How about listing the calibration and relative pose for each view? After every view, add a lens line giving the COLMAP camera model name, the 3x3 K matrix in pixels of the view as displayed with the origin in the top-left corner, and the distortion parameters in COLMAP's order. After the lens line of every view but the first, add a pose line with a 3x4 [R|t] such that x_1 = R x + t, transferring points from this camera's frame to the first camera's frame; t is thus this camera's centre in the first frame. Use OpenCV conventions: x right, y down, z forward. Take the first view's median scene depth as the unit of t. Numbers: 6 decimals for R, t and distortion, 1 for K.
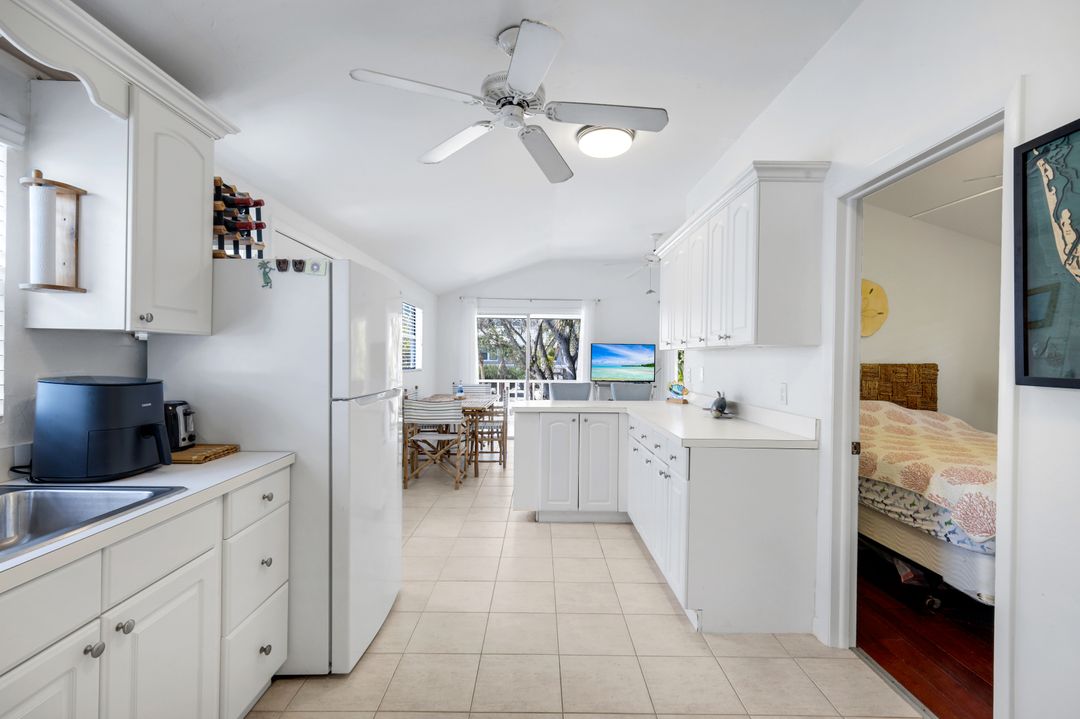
lens RADIAL K [[476.1, 0, 539.4], [0, 476.1, 358.7], [0, 0, 1]] dist [0.002294, 0.000375]
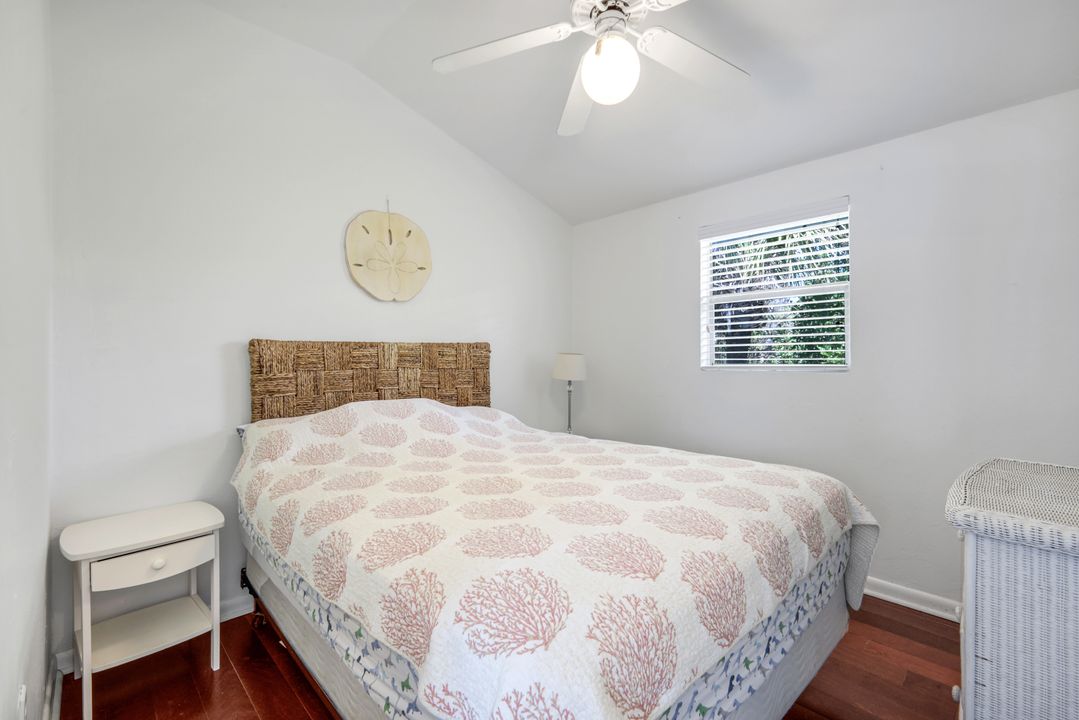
lens RADIAL K [[477.8, 0, 539.5], [0, 477.8, 360.0], [0, 0, 1]] dist [-0.001409, -0.000222]
pose [[0.720950, -0.022940, 0.692607, 0.632028], [0.018477, 0.999733, 0.013879, 0.050262], [-0.692740, 0.002791, 0.721182, 0.686684]]
